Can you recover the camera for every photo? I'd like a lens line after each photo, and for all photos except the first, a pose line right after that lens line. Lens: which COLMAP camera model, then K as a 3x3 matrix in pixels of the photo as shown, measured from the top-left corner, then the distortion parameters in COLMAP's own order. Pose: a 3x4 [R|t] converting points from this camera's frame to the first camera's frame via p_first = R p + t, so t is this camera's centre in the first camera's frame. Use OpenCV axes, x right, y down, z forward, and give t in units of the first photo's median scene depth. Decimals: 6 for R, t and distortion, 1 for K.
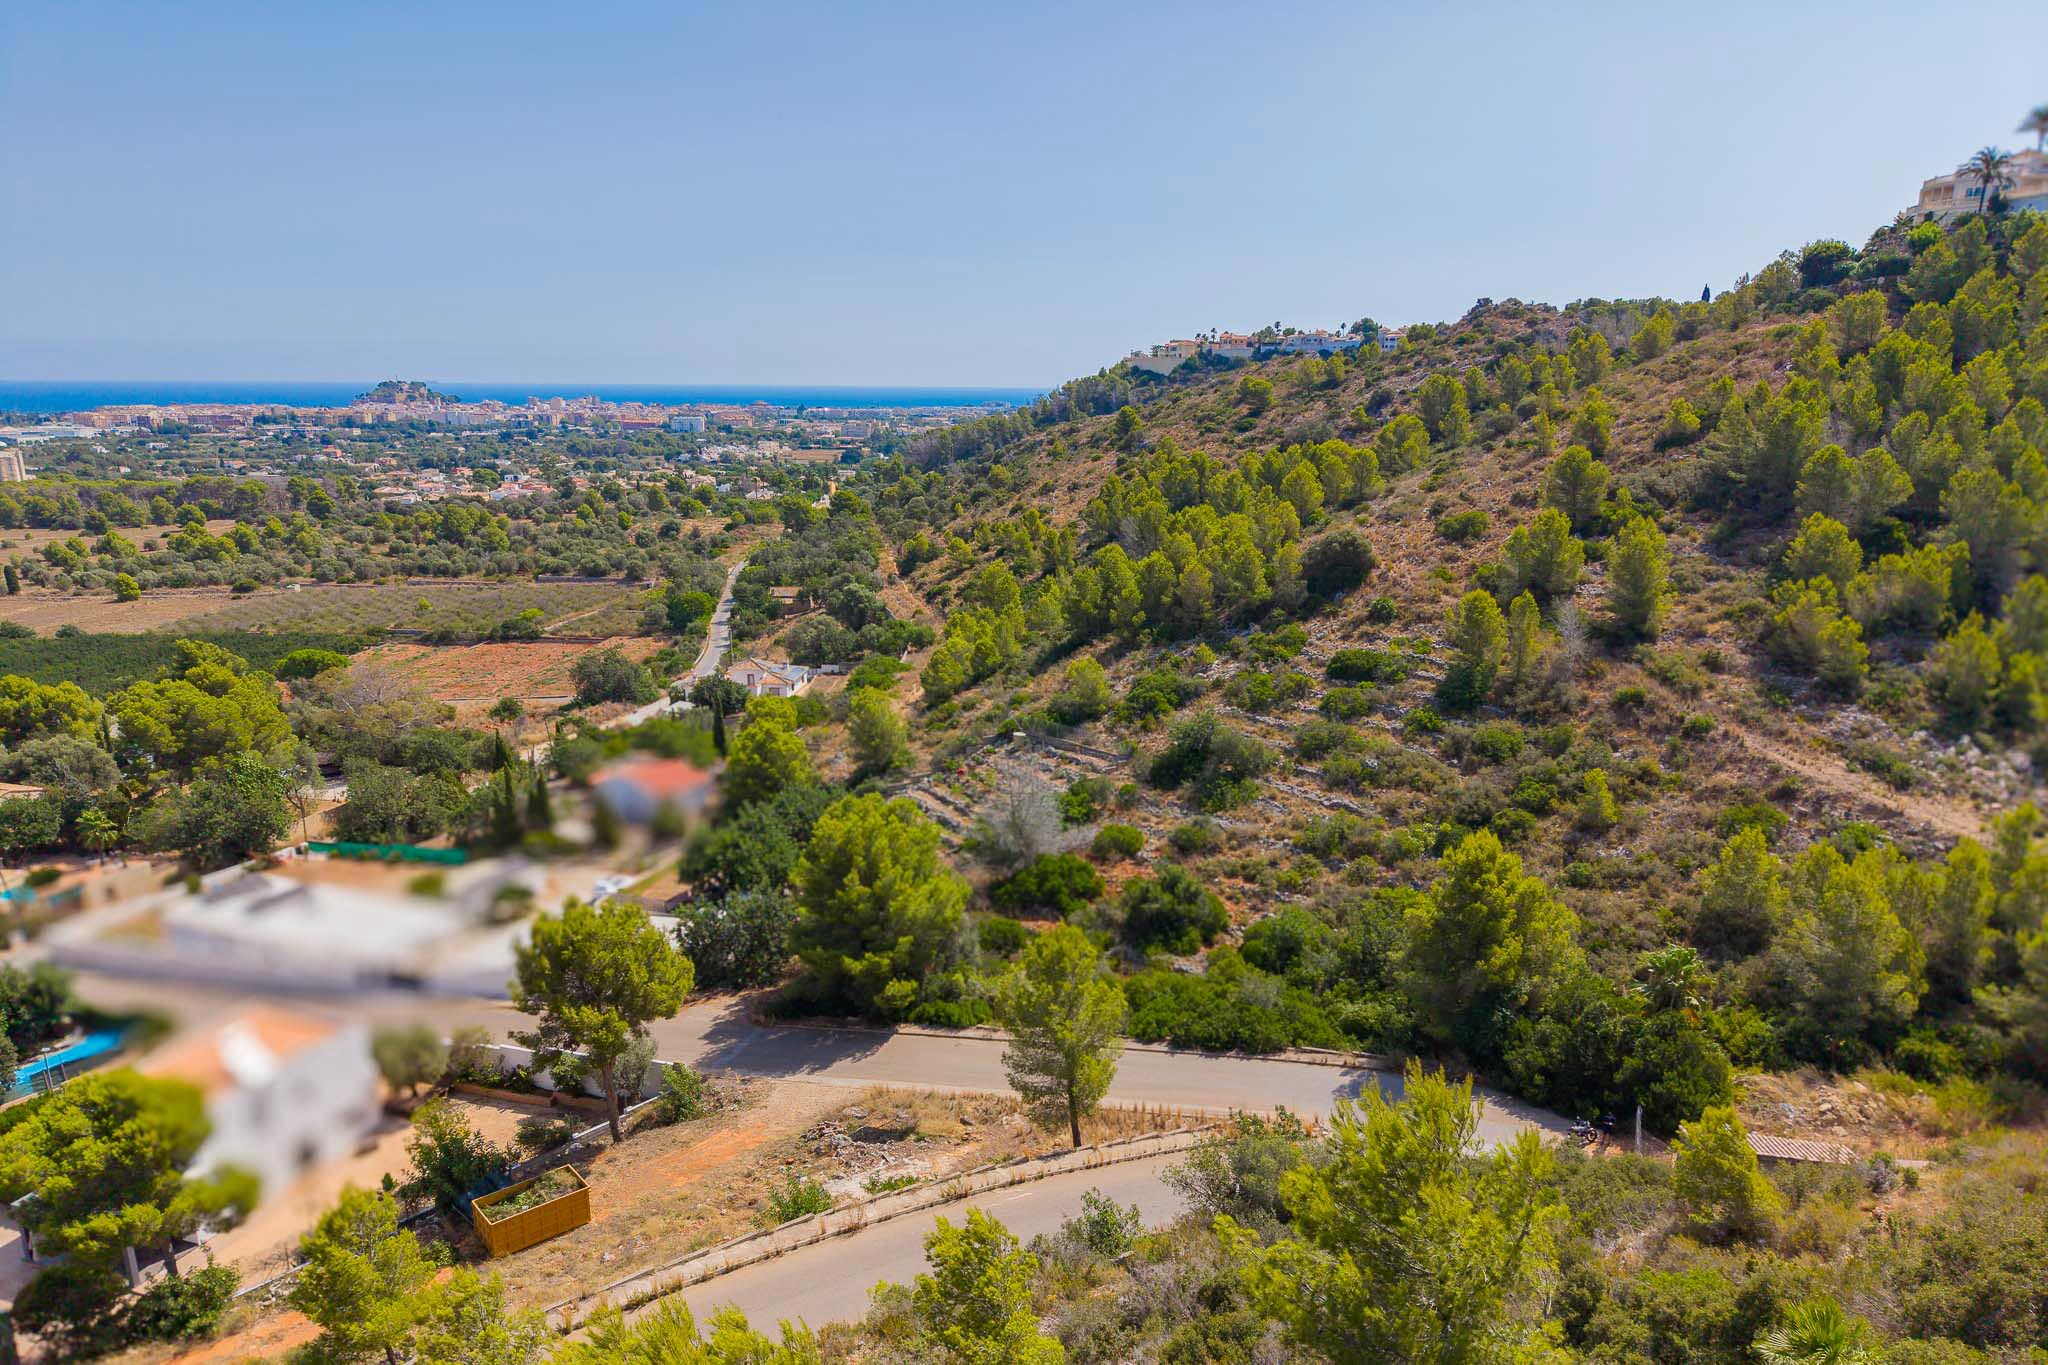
lens RADIAL K [[1364.4, 0, 1014.1], [0, 1364.4, 769.4], [0, 0, 1]] dist [0.035187, -0.035185]
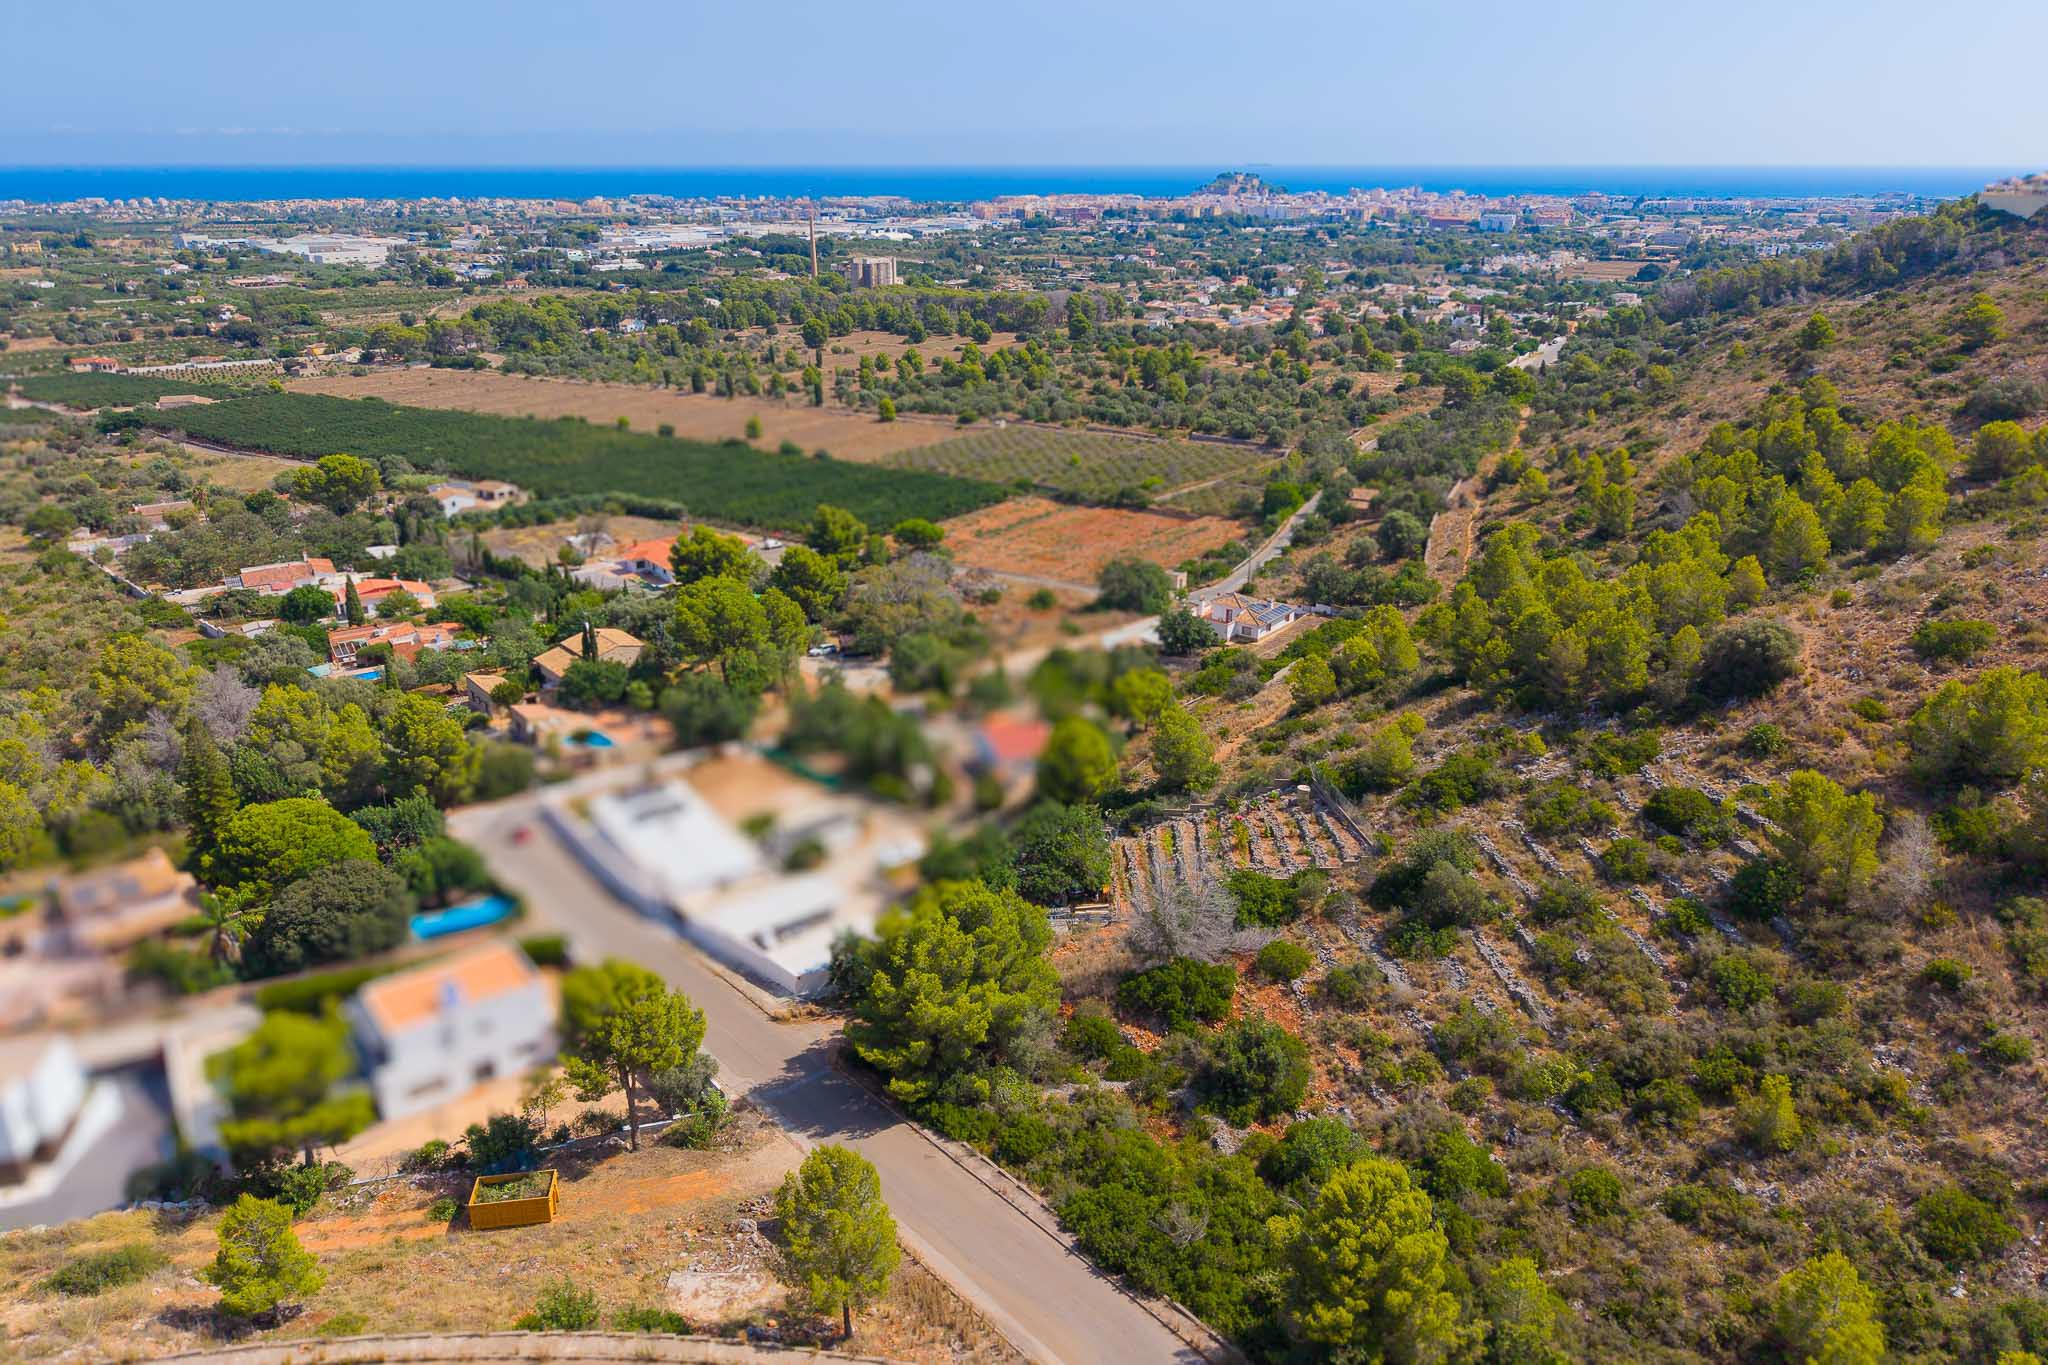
lens RADIAL K [[1365.7, 0, 1022.0], [0, 1365.7, 674.5], [0, 0, 1]] dist [0.029236, -0.022788]
pose [[0.842950, 0.183725, -0.505649, 0.267673], [-0.140436, 0.982439, 0.122848, -0.169965], [0.519340, -0.032544, 0.853948, 0.068032]]
